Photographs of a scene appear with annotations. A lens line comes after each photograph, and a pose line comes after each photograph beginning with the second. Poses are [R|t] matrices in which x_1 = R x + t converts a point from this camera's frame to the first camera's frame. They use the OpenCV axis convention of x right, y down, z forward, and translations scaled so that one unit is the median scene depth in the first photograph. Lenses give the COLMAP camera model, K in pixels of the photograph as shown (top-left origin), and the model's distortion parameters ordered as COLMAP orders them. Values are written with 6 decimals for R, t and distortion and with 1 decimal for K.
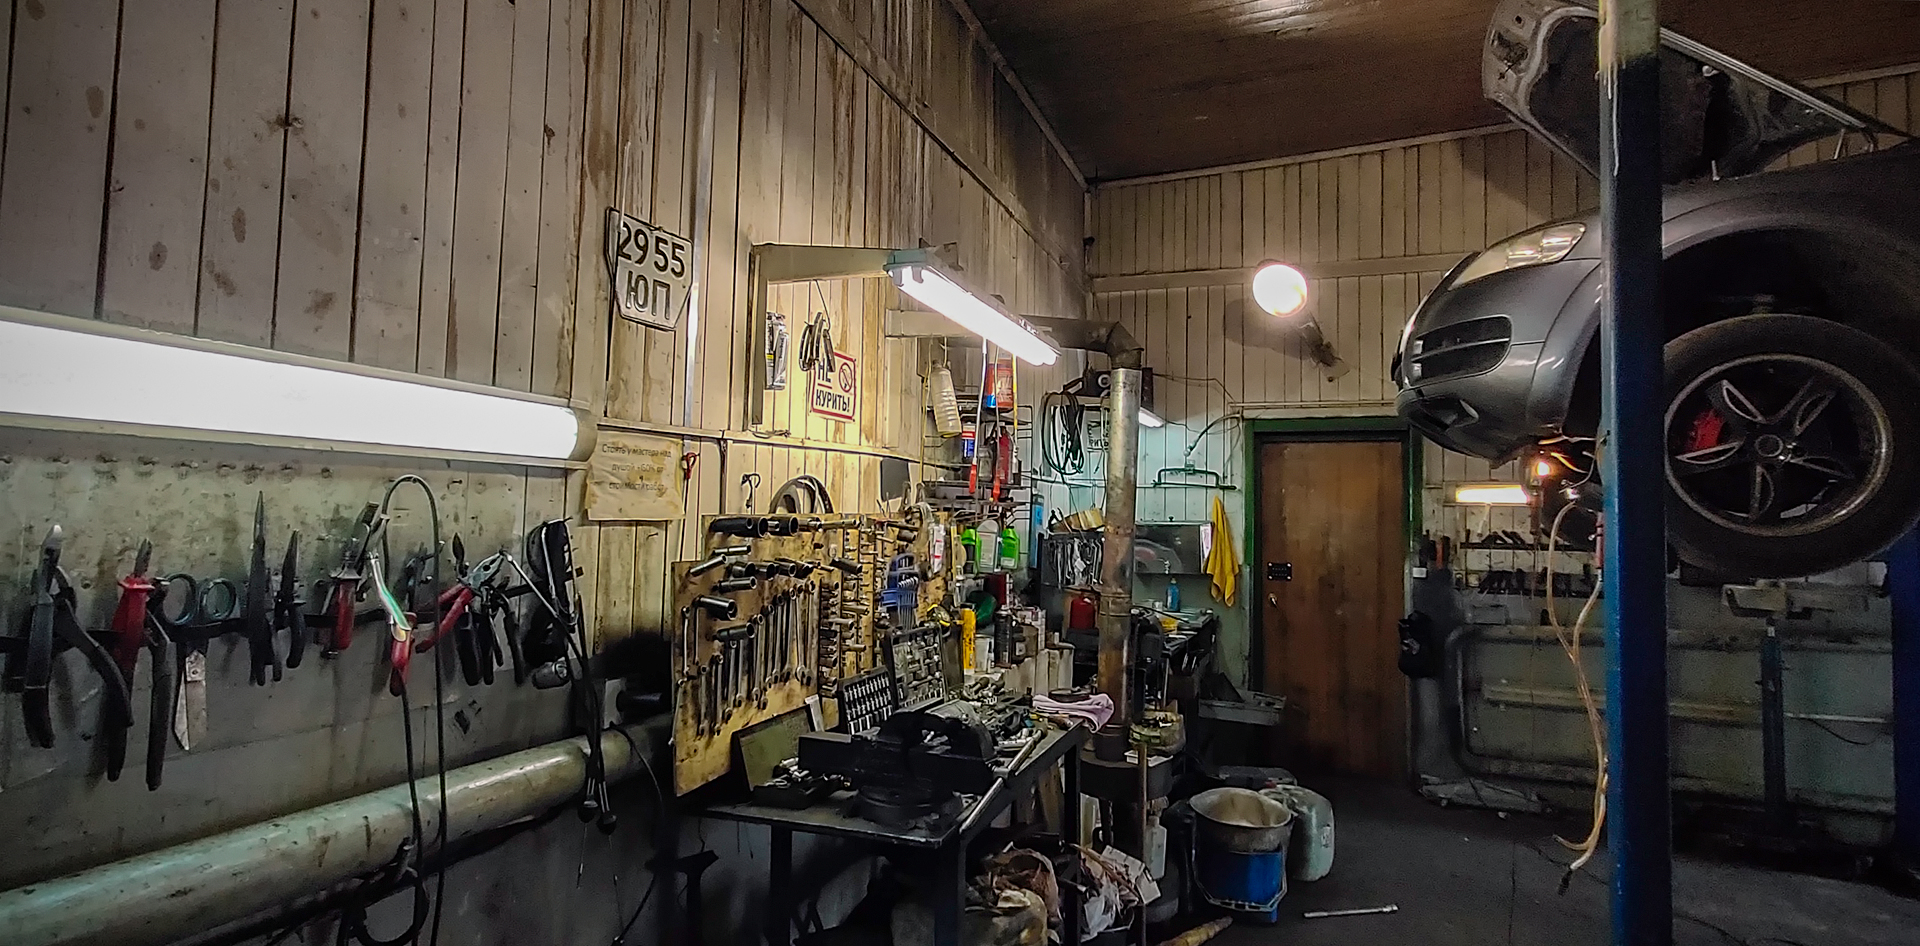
lens RADIAL K [[970.0, 0, 959.7], [0, 970.0, 451.6], [0, 0, 1]] dist [0.000185, 0.000267]
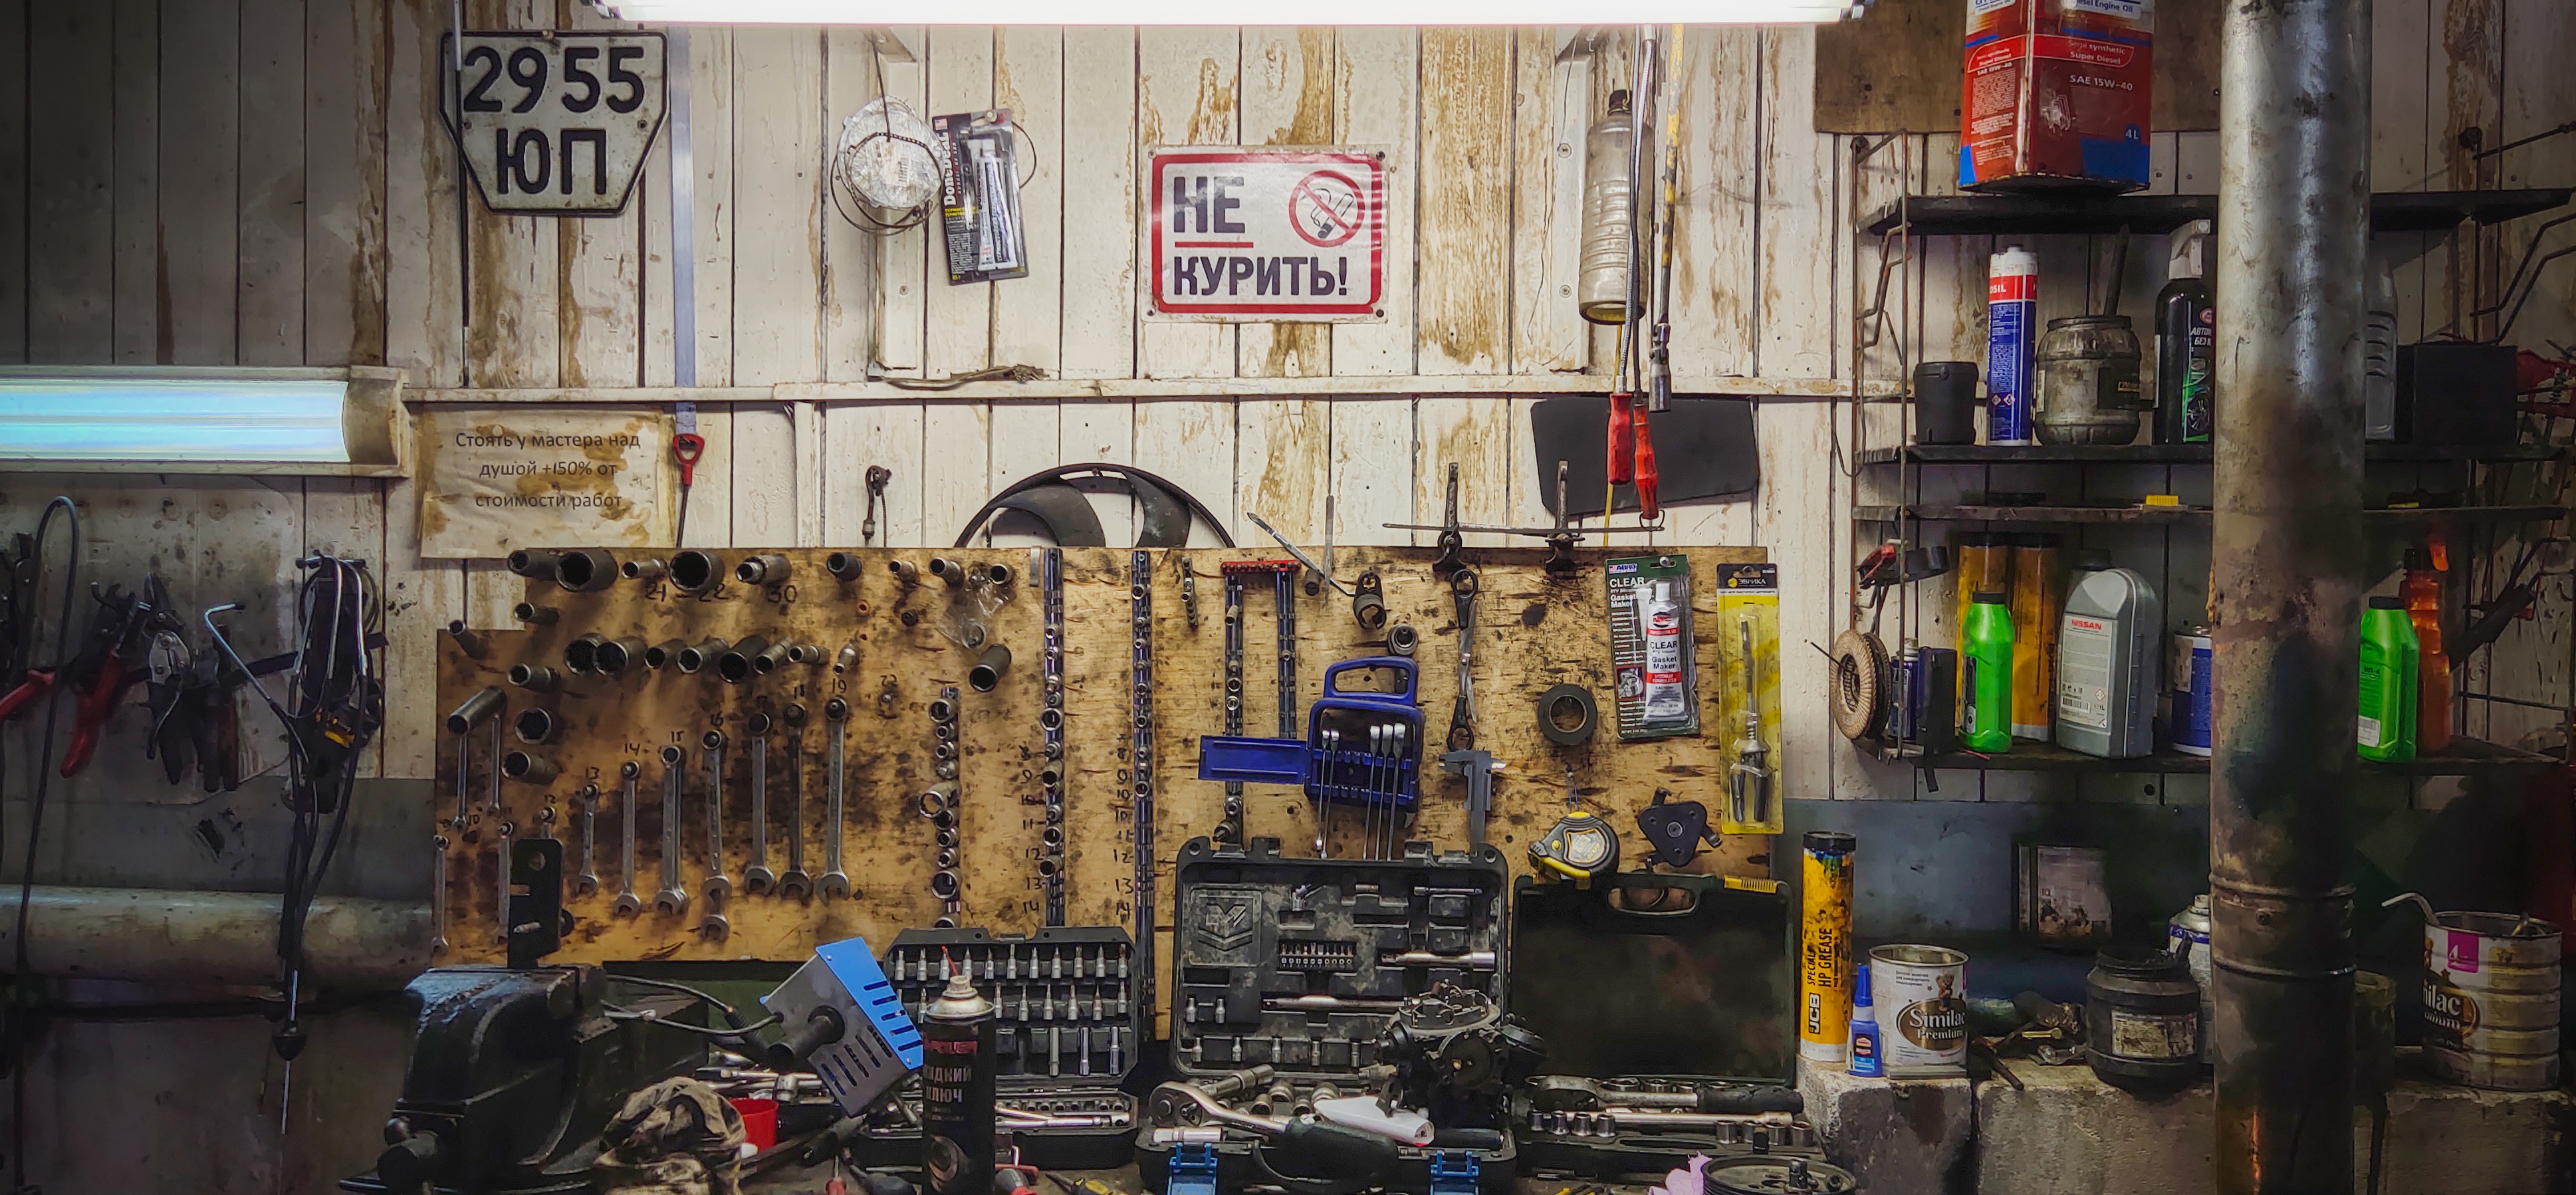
lens RADIAL K [[1978.5, 0, 1303.2], [0, 1978.5, 572.9], [0, 0, 1]] dist [0.120790, -0.184240]
pose [[0.306964, -0.010057, -0.951668, 0.937998], [0.054938, 0.998464, 0.007169, 0.094702], [0.950134, -0.054483, 0.307045, 1.064232]]
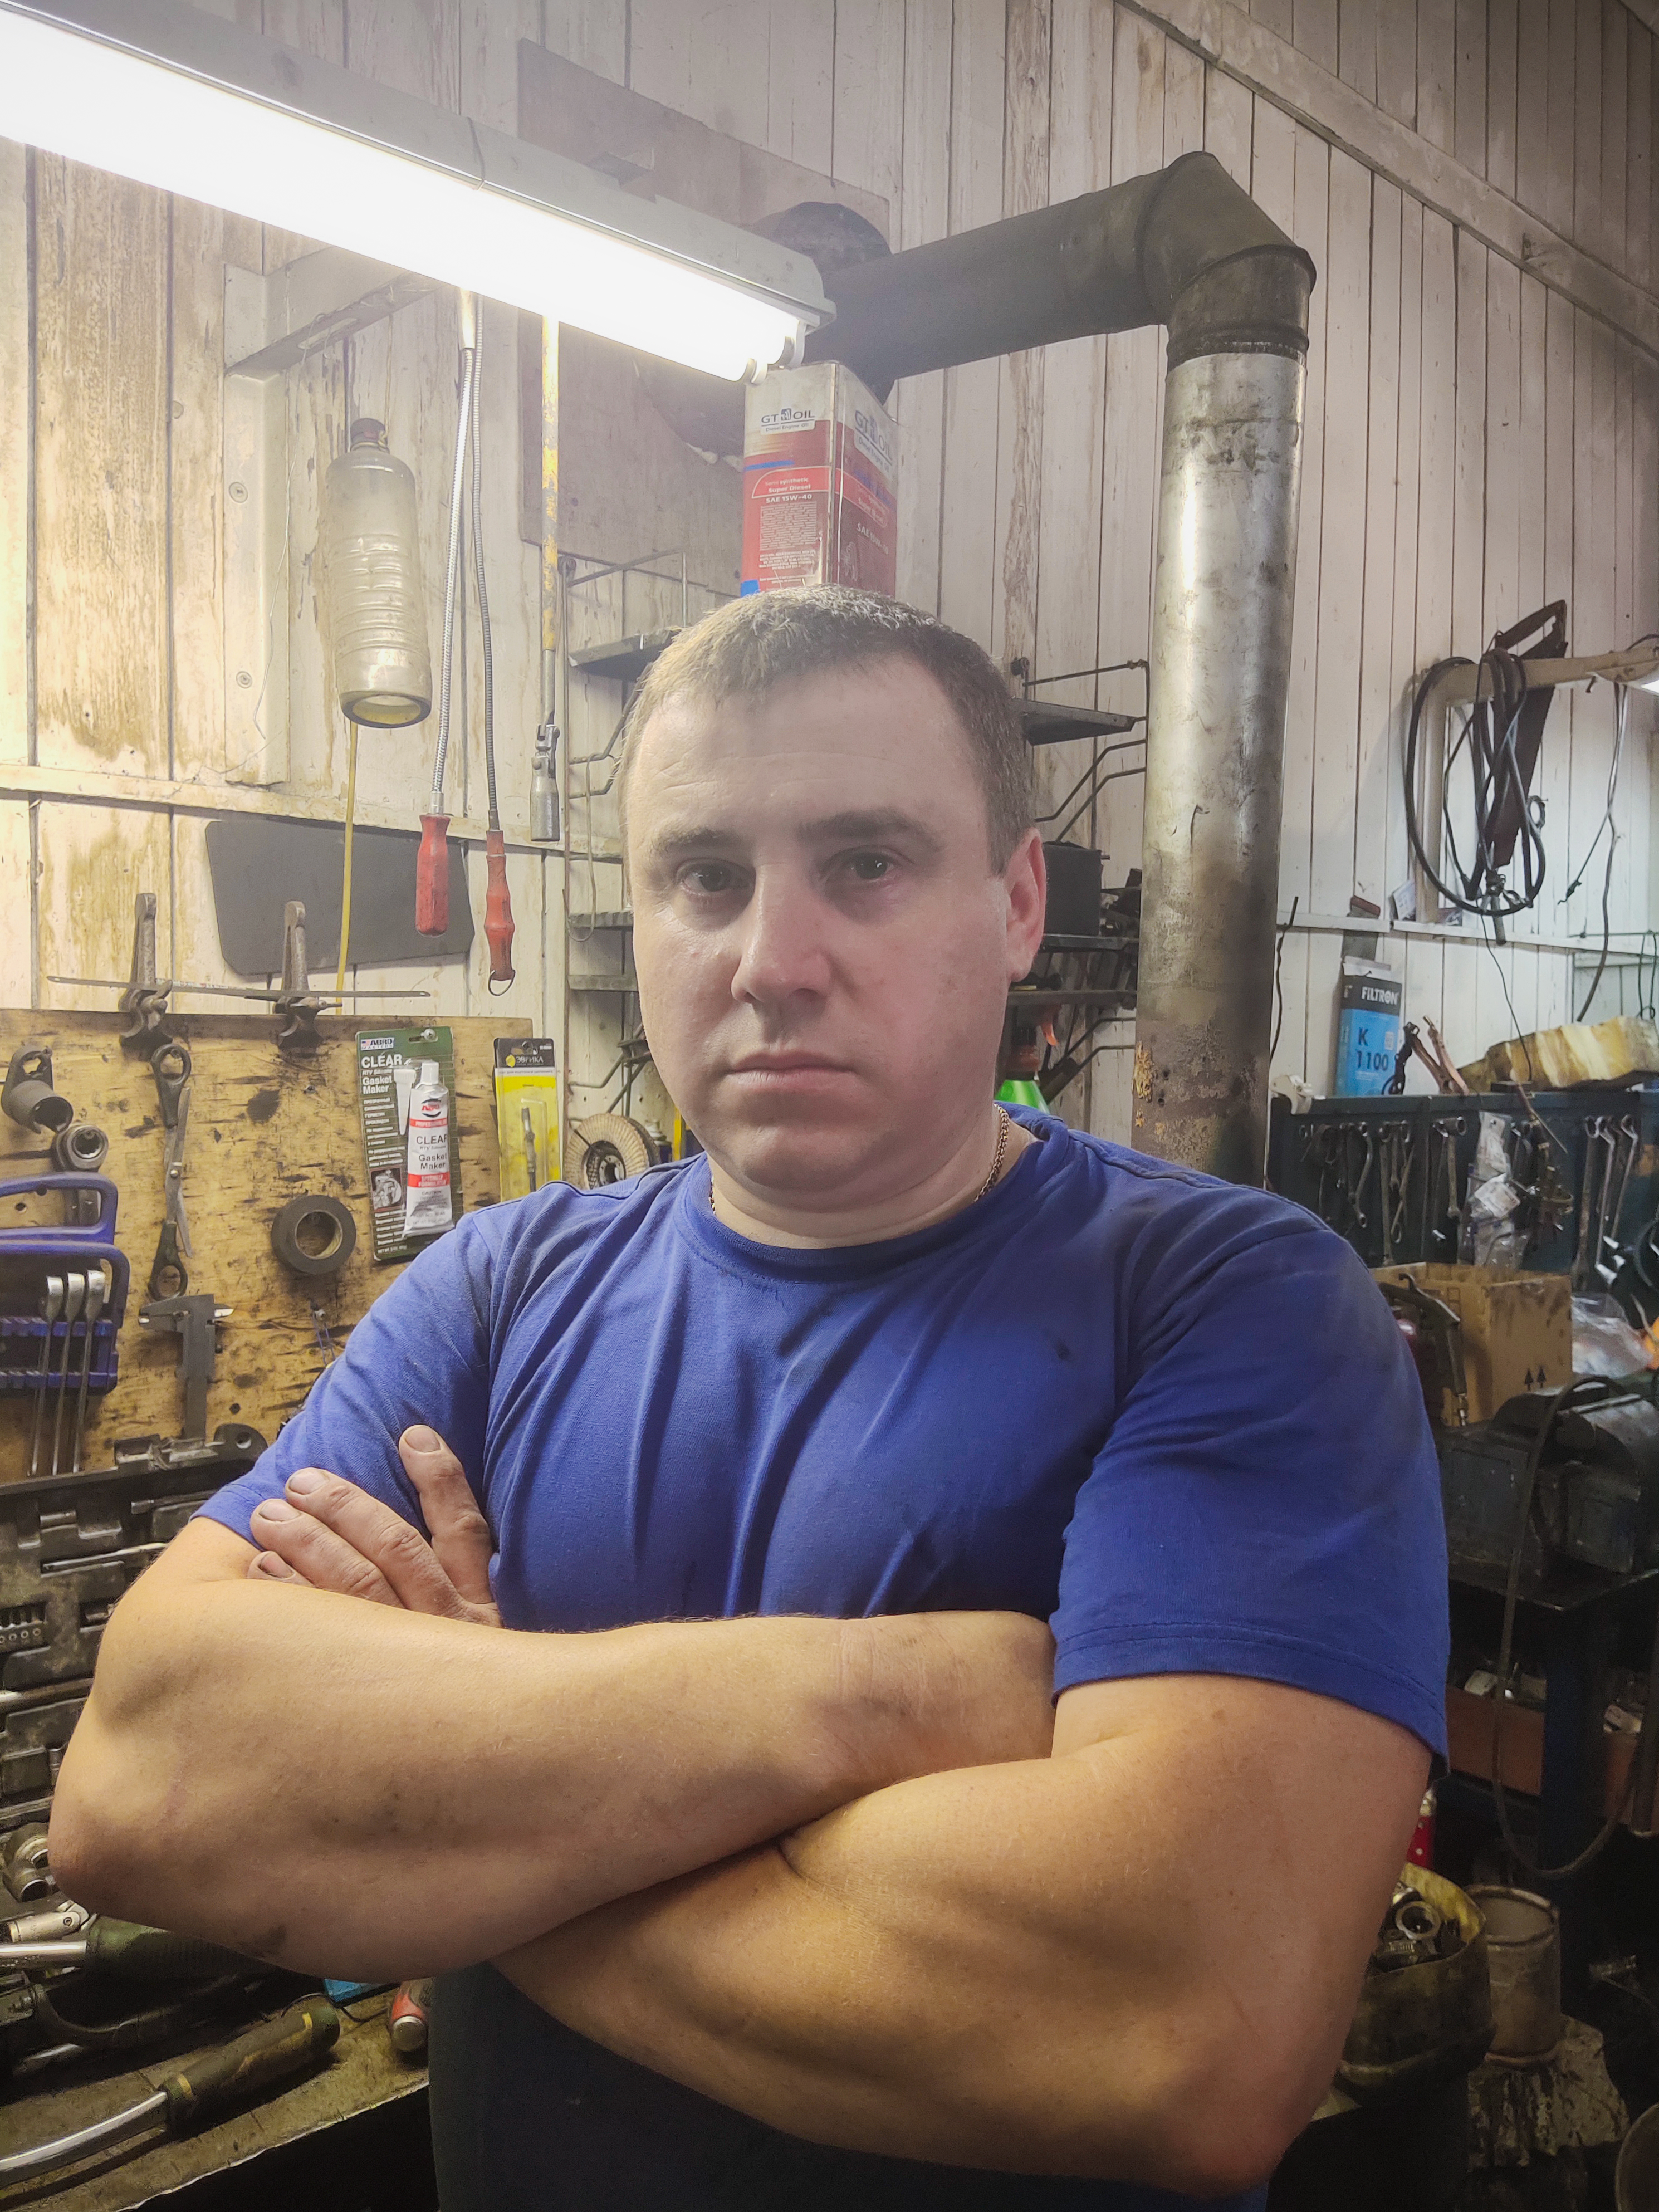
lens RADIAL K [[1646.0, 0, 837.5], [0, 1646.0, 1107.3], [0, 0, 1]] dist [0.114618, -0.194141]
pose [[0.878194, 0.008382, -0.478231, 0.471134], [0.035355, 0.995974, 0.082380, 0.085178], [0.476996, -0.089253, 0.874362, 1.032726]]
